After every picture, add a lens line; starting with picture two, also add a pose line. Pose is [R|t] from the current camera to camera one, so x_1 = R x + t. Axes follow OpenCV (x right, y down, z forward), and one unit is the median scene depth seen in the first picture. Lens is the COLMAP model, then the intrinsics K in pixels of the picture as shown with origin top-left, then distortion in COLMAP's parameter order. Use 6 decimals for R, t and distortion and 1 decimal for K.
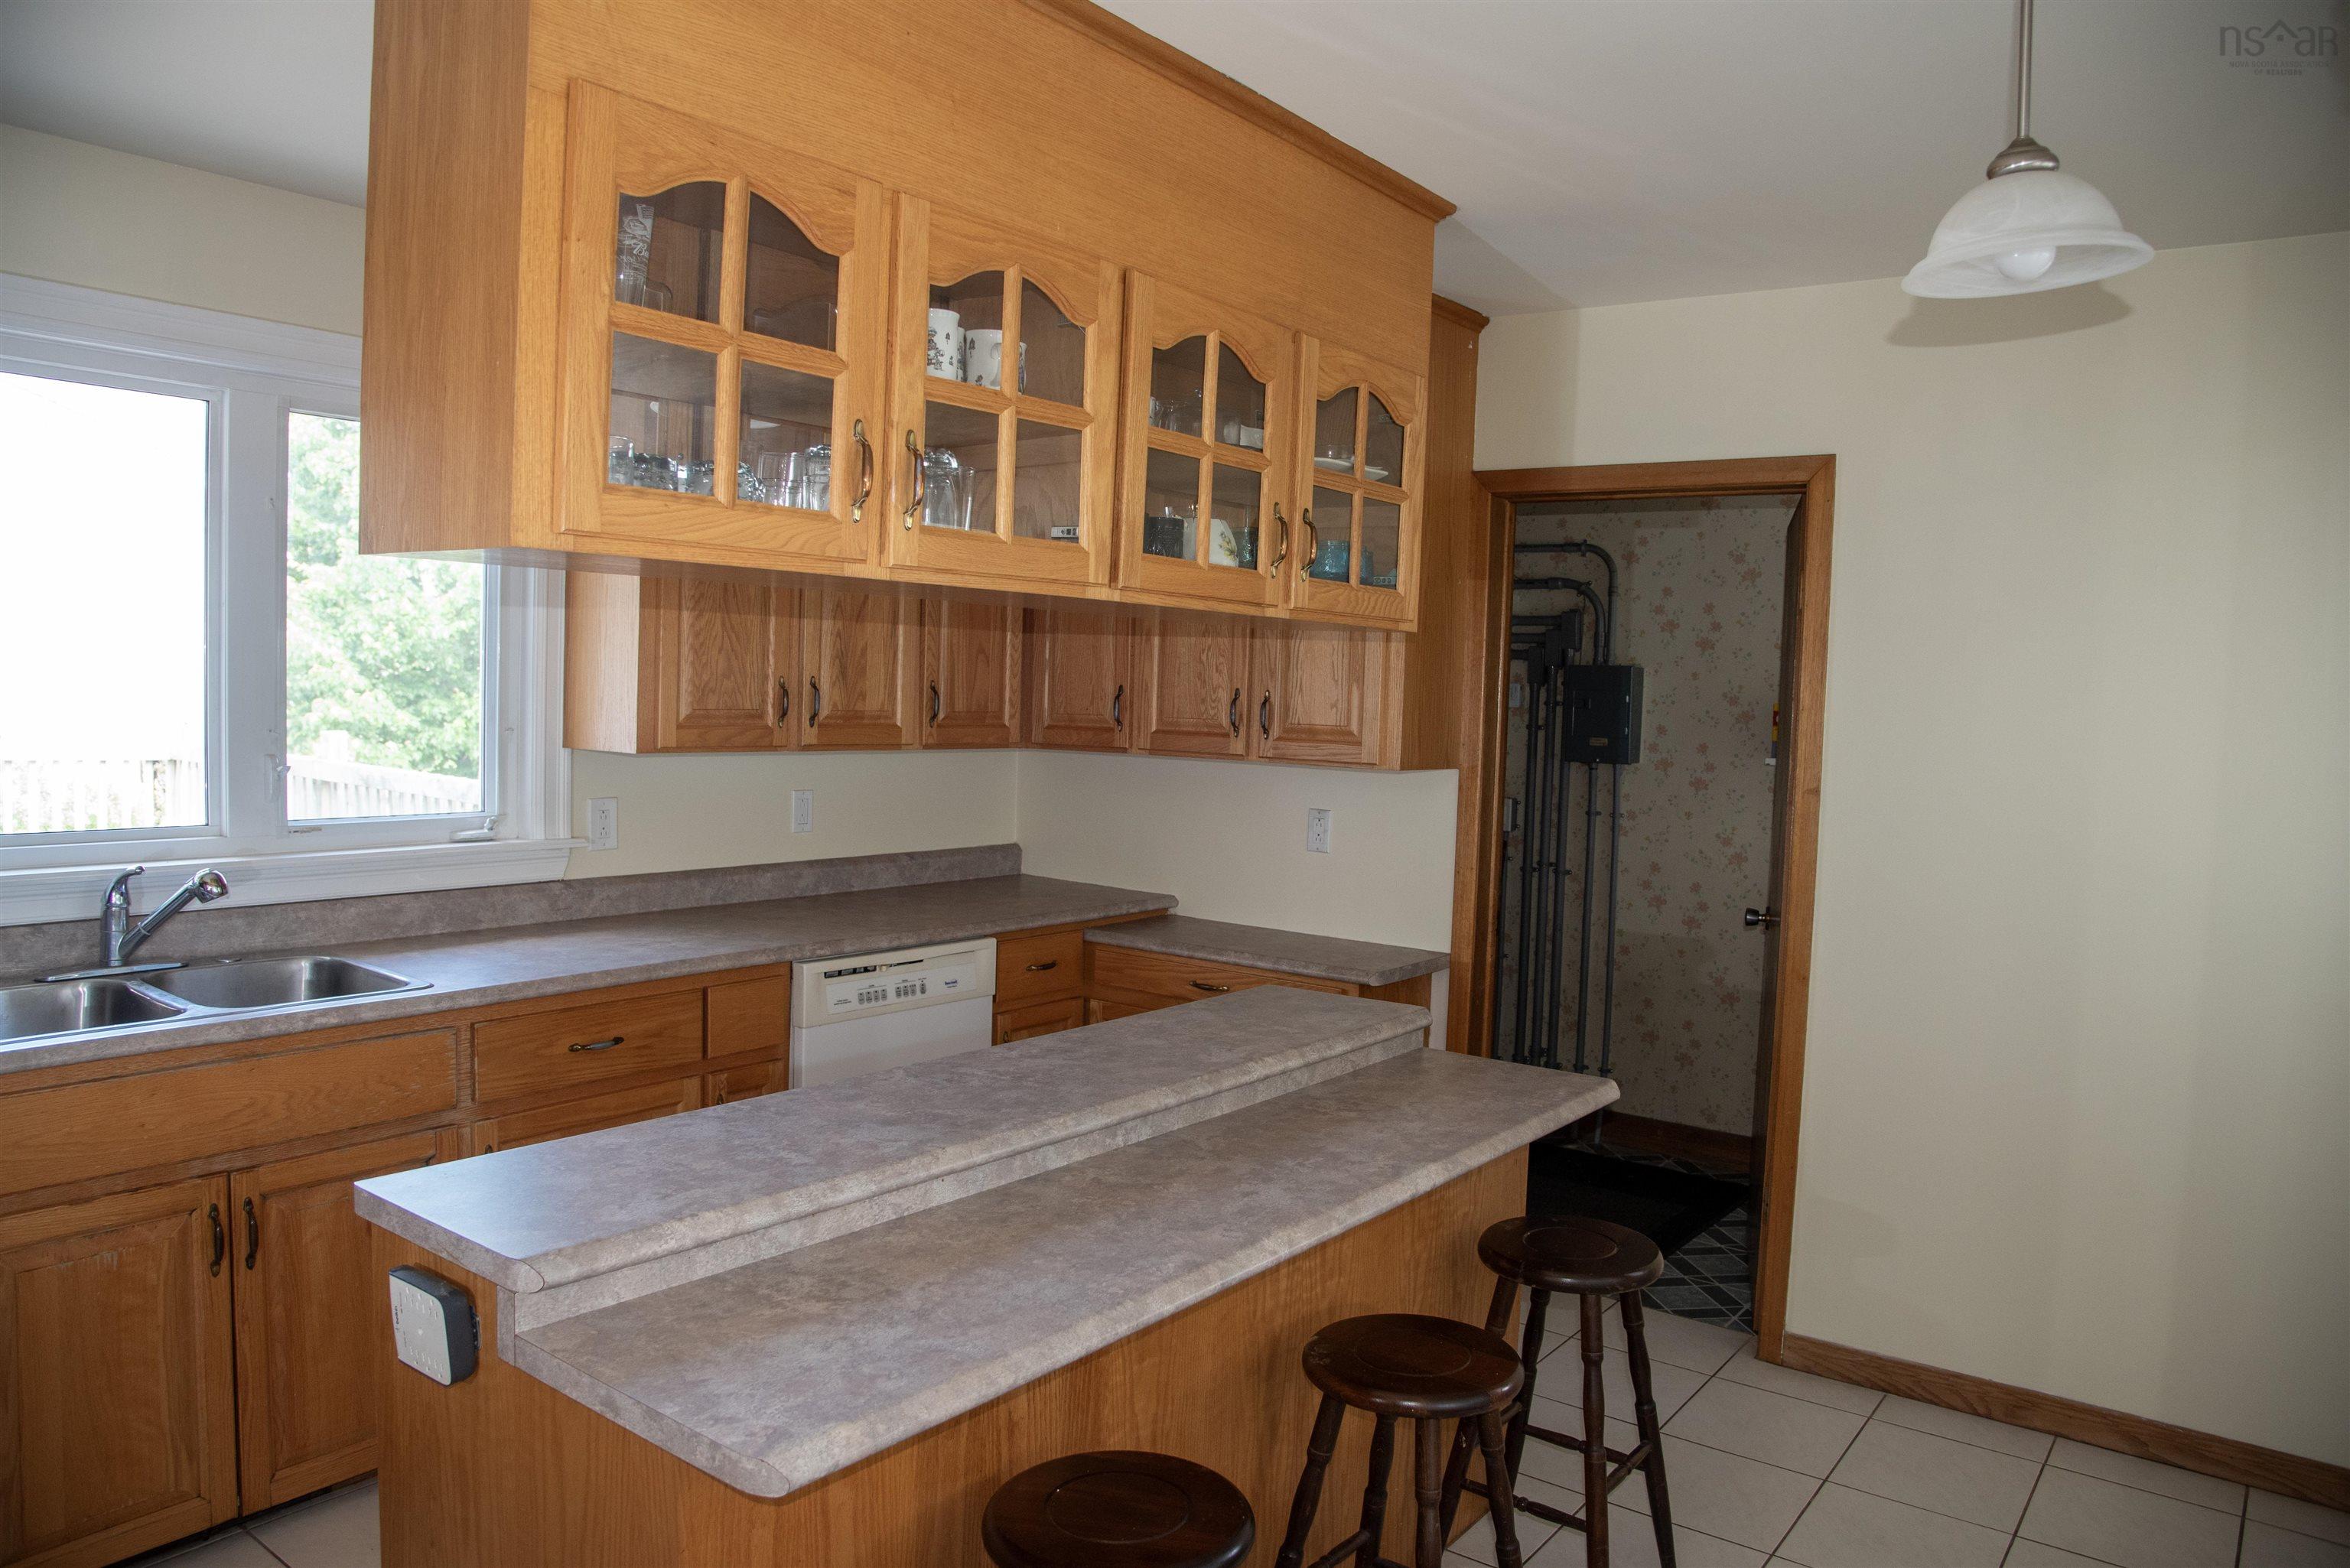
lens RADIAL K [[1617.0, 0, 1175.0], [0, 1617.0, 784.0], [0, 0, 1]] dist [-0.124094, -0.000829]
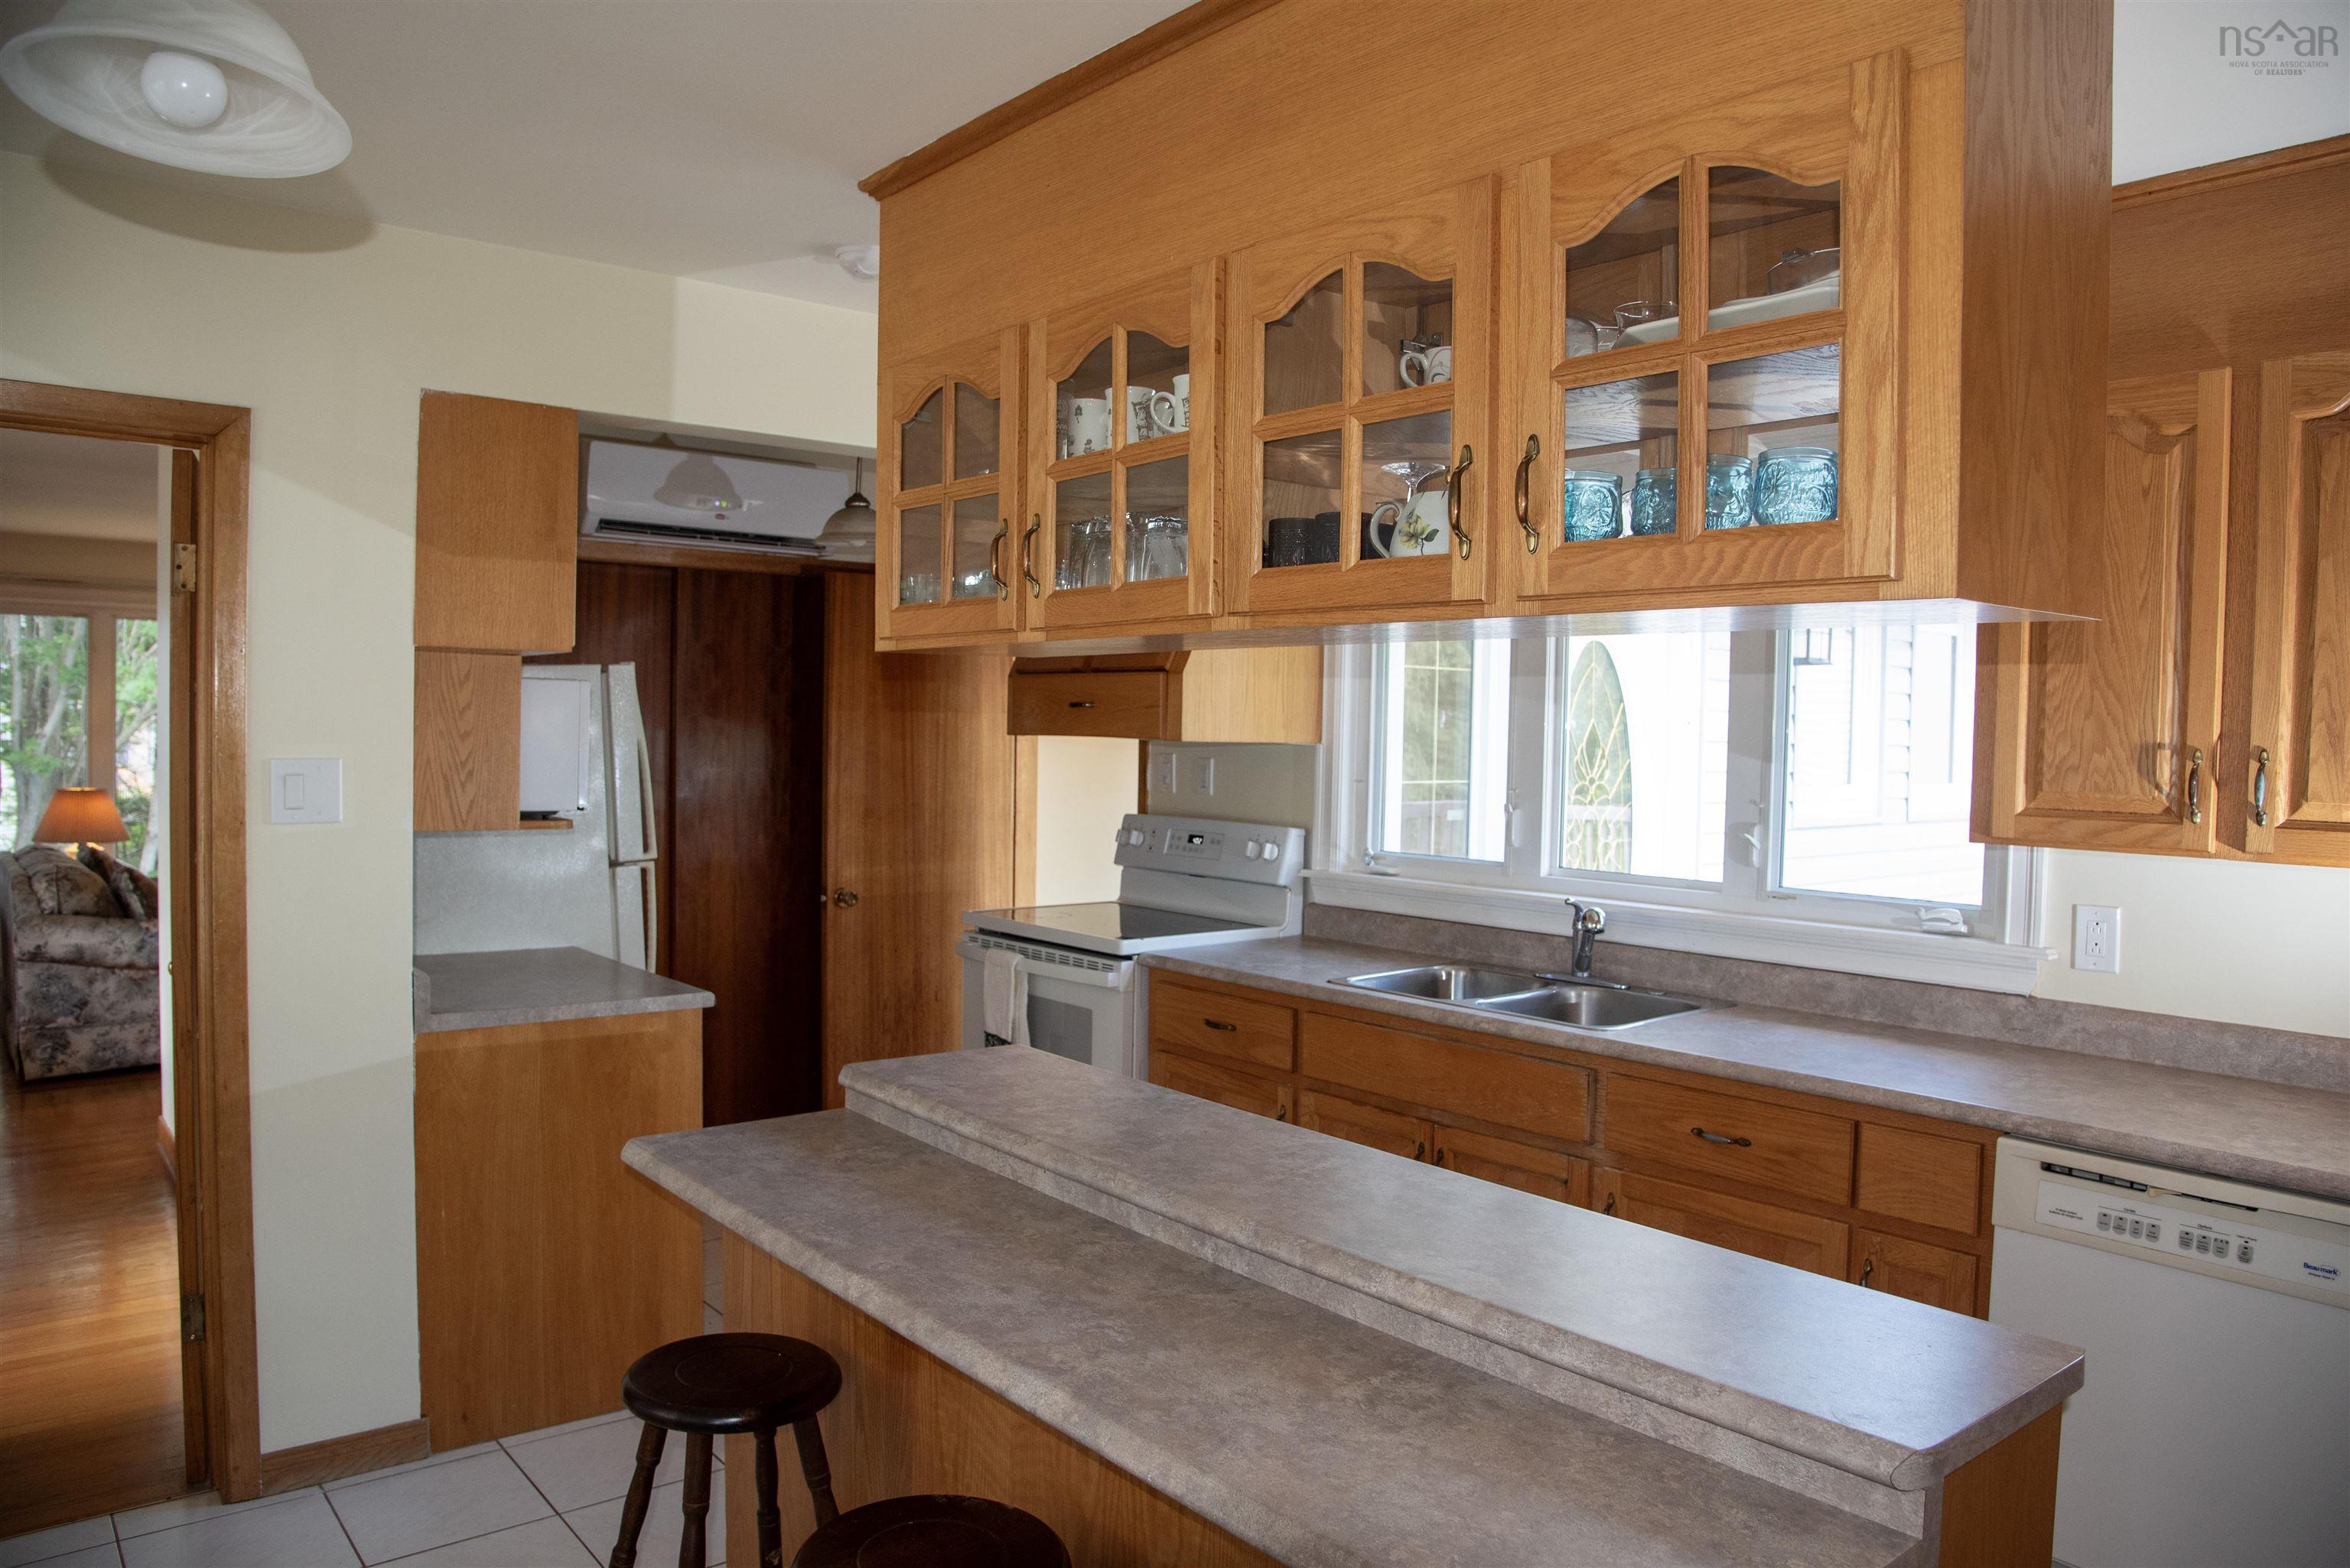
lens RADIAL K [[1605.1, 0, 1175.0], [0, 1605.1, 784.0], [0, 0, 1]] dist [-0.144630, 0.093137]
pose [[-0.229596, -0.002256, -0.973283, 0.817808], [-0.085106, 0.996213, 0.017767, -0.043537], [0.969558, 0.086911, -0.228918, 1.182651]]
